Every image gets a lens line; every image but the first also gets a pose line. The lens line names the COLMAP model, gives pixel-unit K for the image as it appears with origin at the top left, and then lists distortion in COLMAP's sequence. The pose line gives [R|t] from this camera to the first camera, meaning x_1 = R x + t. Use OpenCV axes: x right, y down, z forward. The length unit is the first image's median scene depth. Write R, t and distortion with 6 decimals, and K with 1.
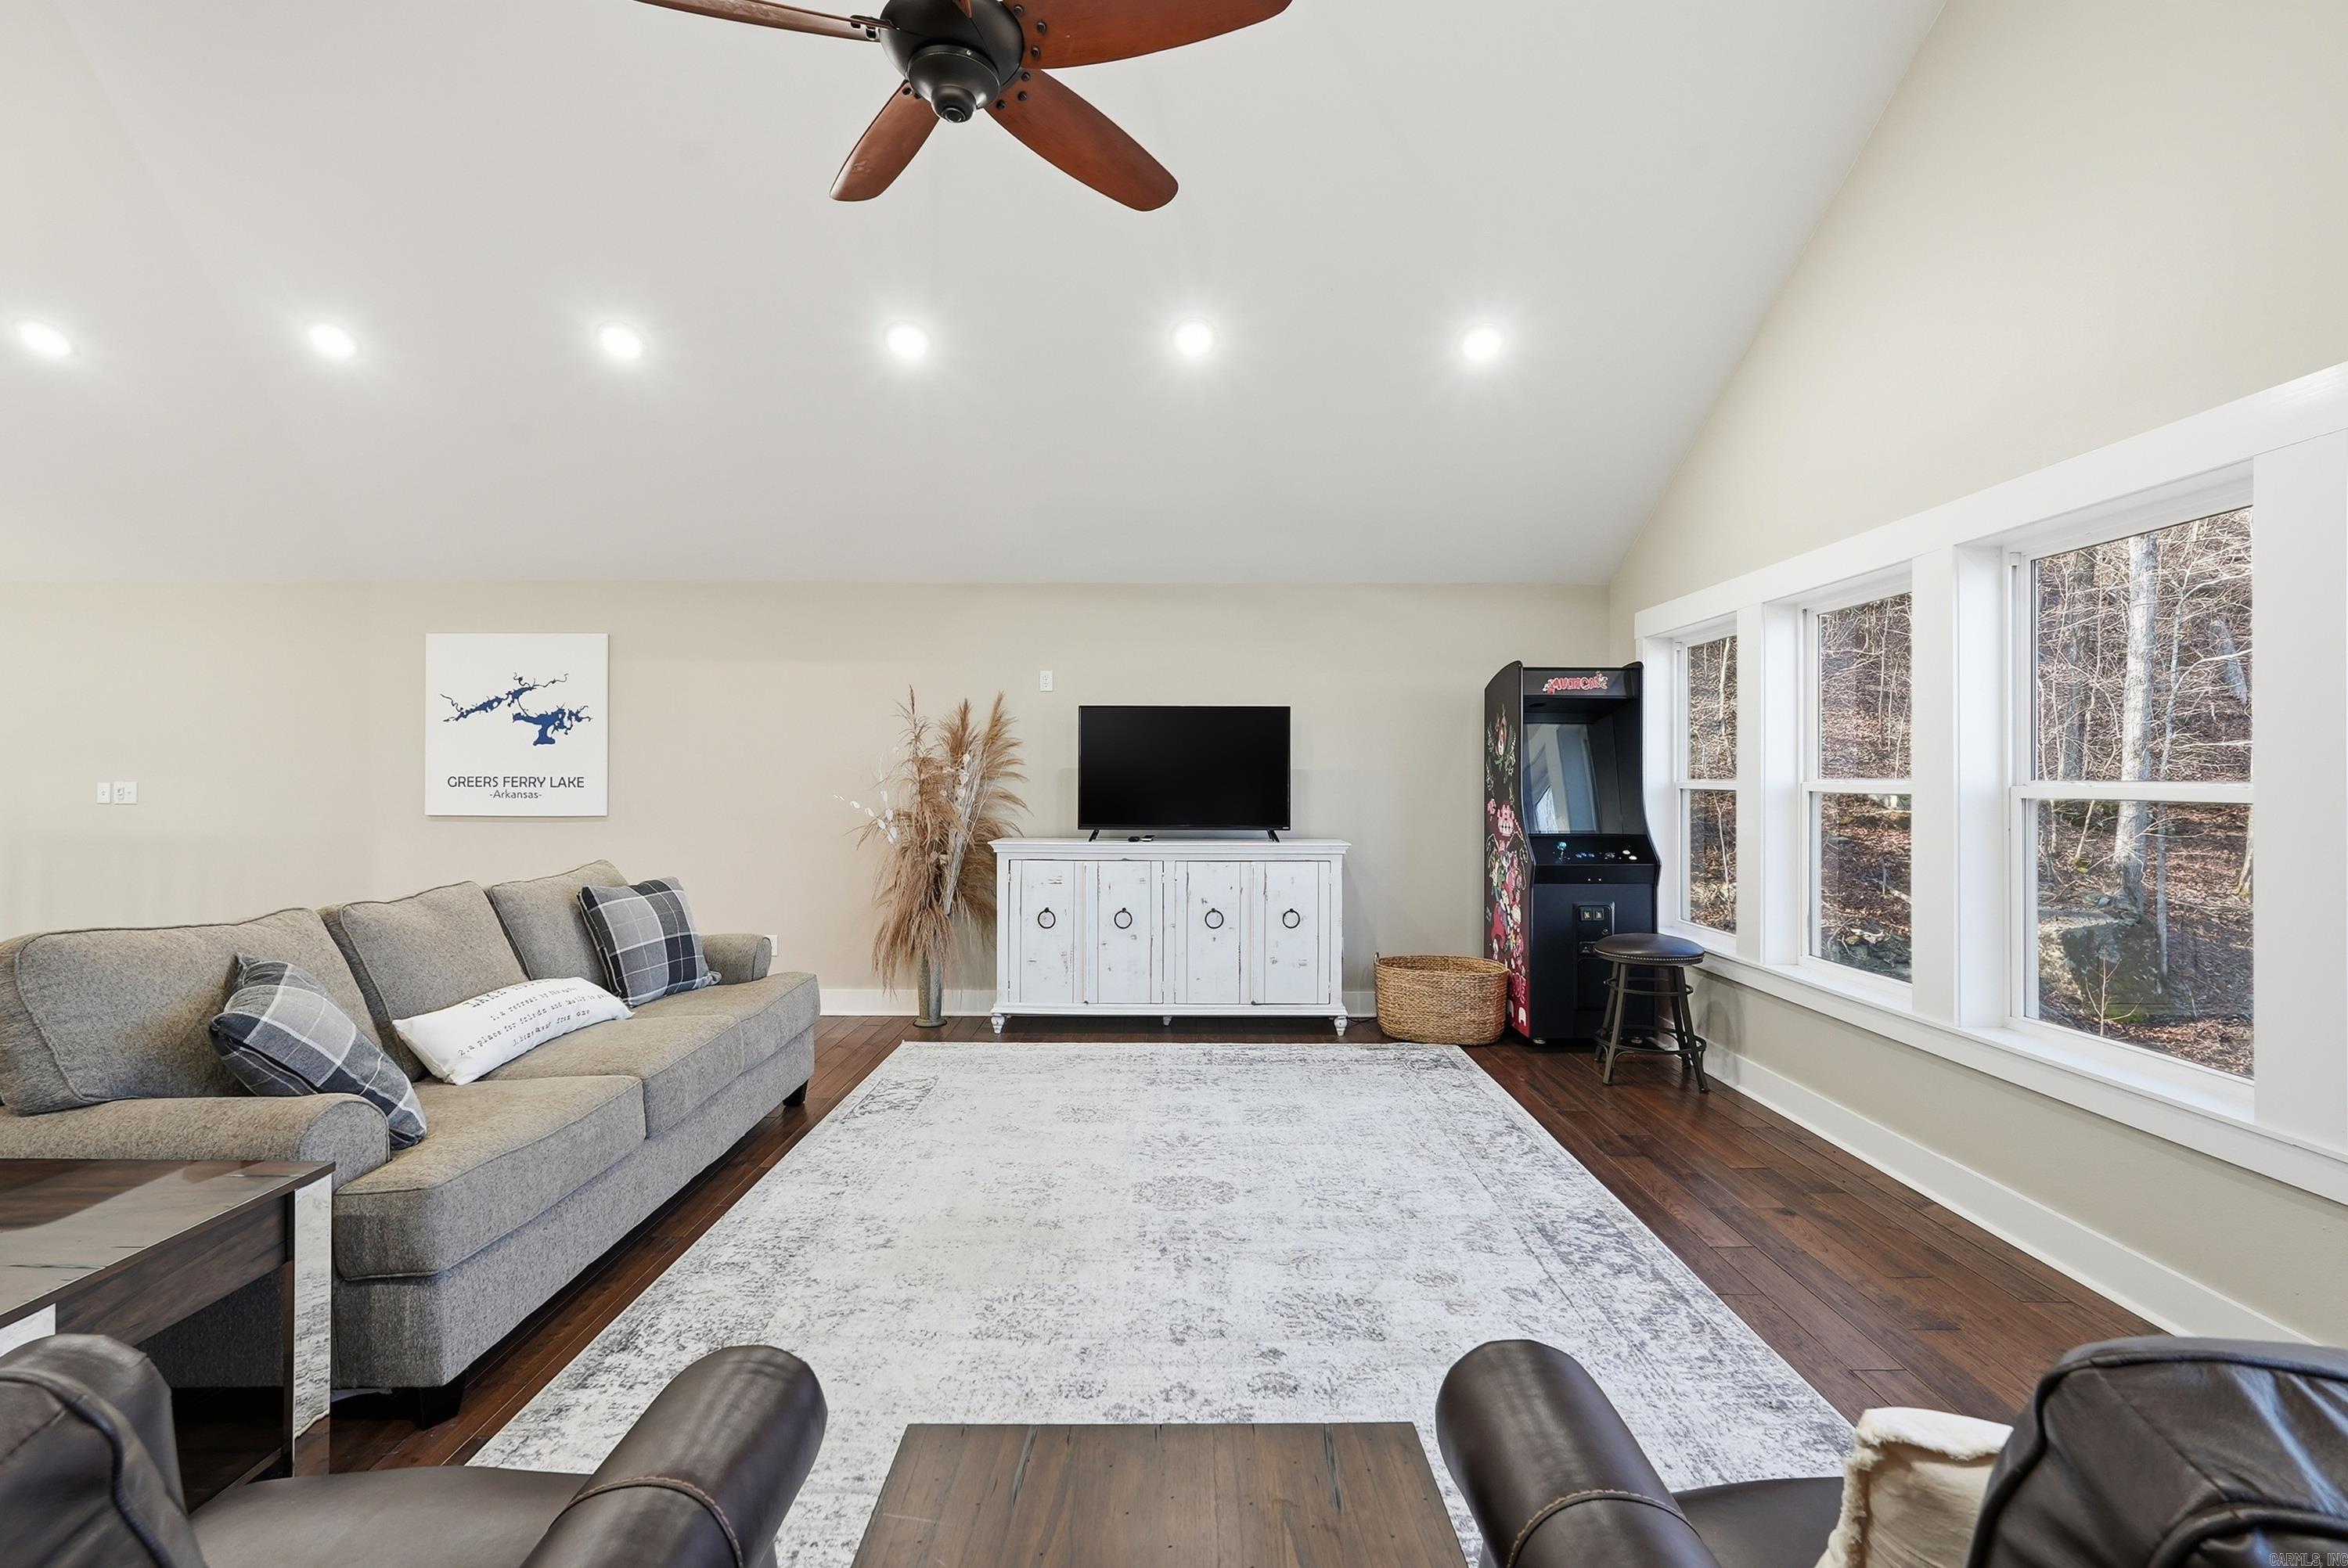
lens RADIAL K [[1044.1, 0, 1174.0], [0, 1044.1, 784.0], [0, 0, 1]] dist [-0.012740, 0.000410]
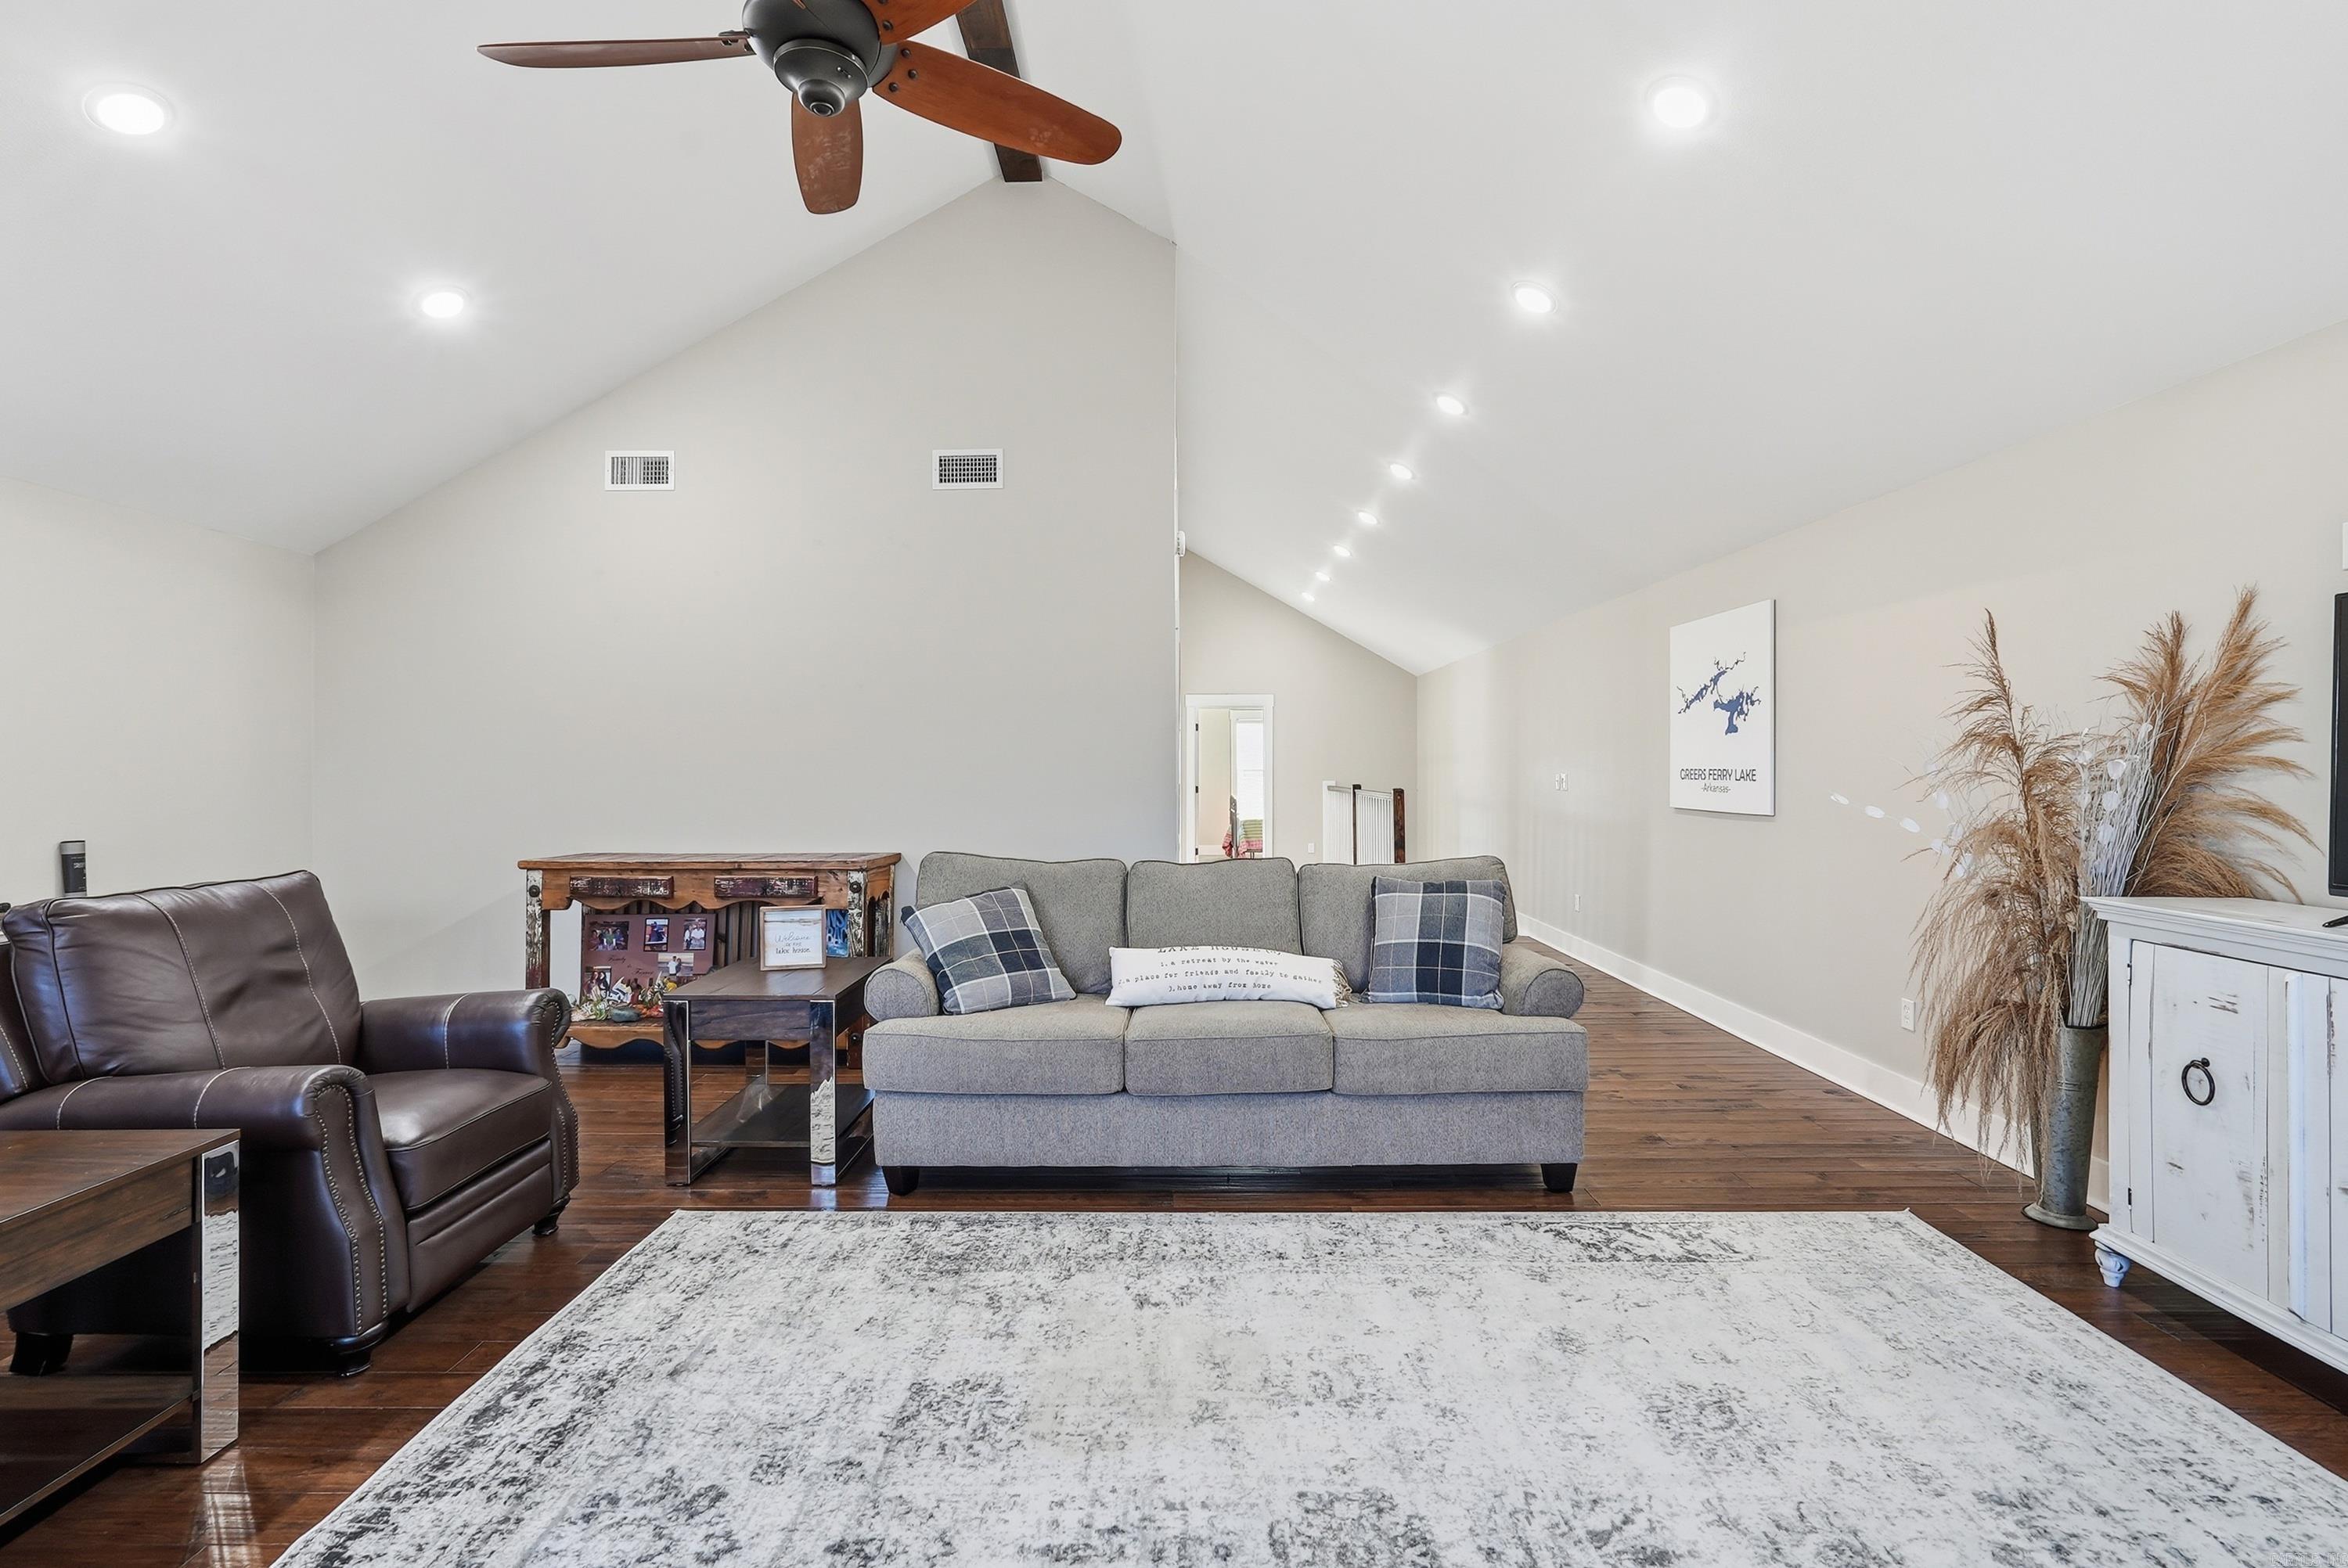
lens RADIAL K [[1059.6, 0, 1174.0], [0, 1059.6, 784.0], [0, 0, 1]] dist [-0.015180, 0.000272]
pose [[-0.001737, 0.012167, -0.999924, 0.452493], [-0.006699, 0.999903, 0.012178, -0.003111], [0.999976, 0.006719, -0.001656, 0.766390]]
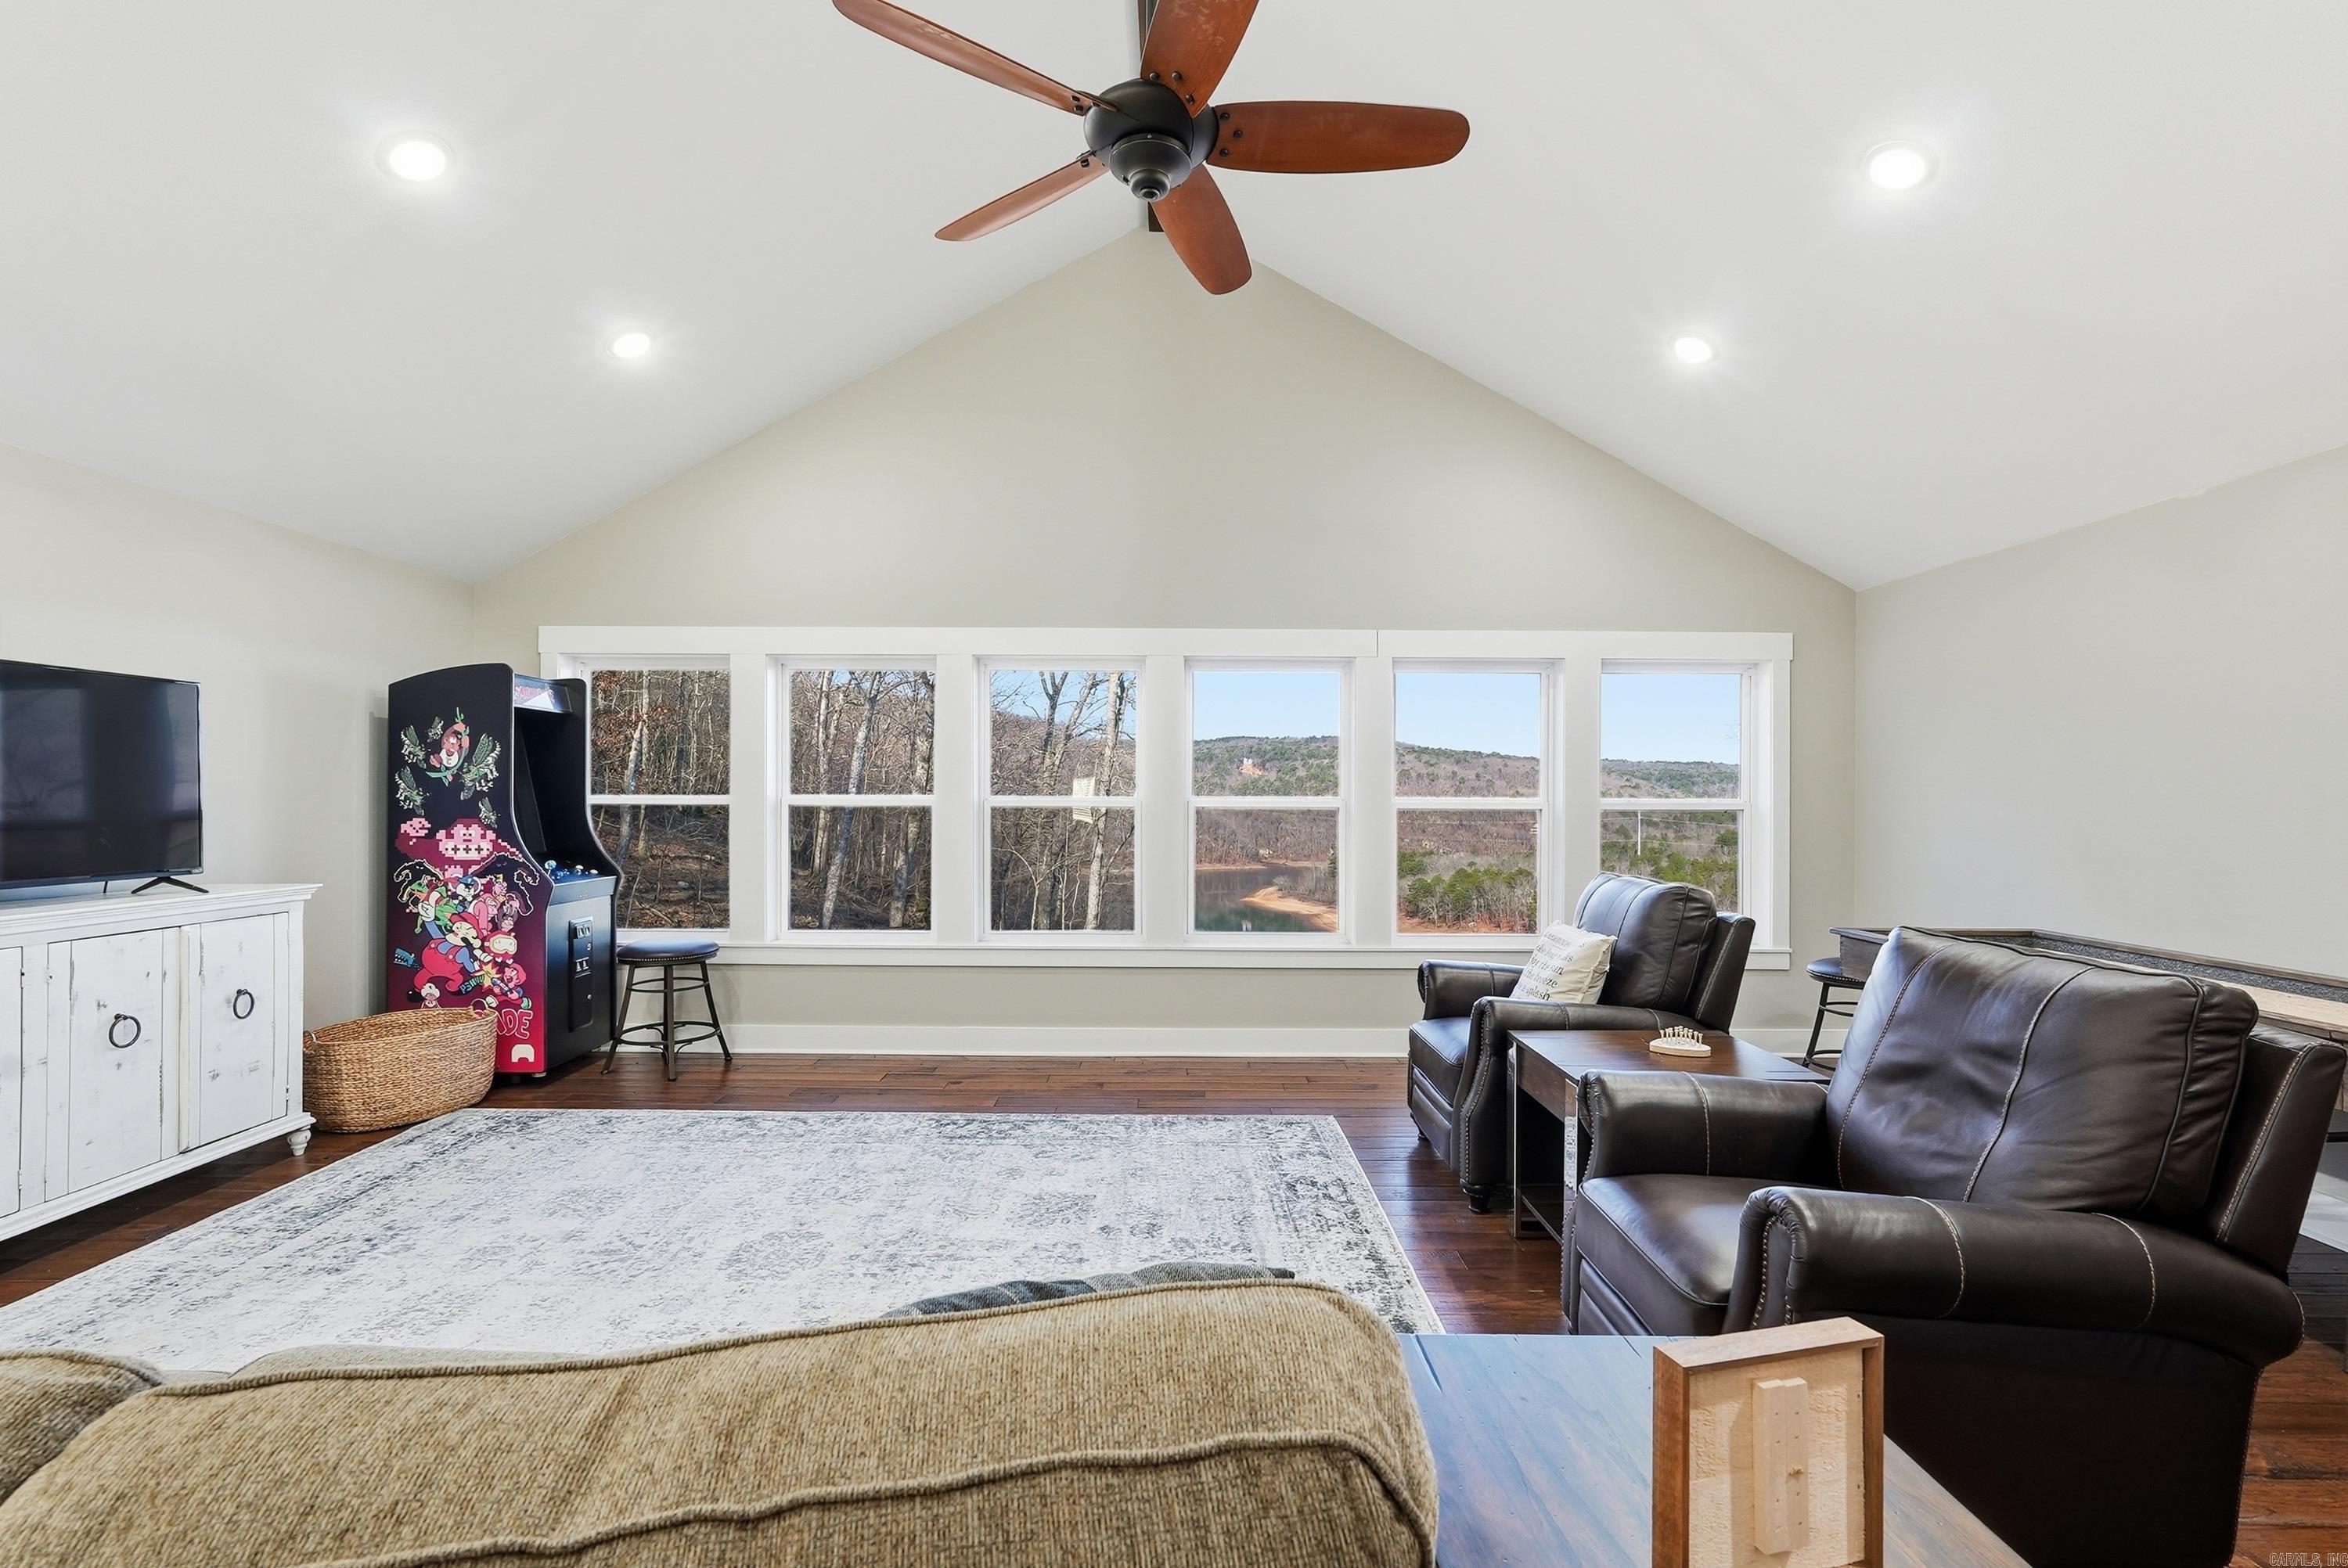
lens RADIAL K [[1044.1, 0, 1174.0], [0, 1044.1, 784.0], [0, 0, 1]] dist [-0.012740, 0.000410]
pose [[0.006521, 0.008928, 0.999939, -0.753623], [0.004385, 0.999950, -0.008957, -0.004828], [-0.999969, 0.004443, 0.006481, 0.548864]]
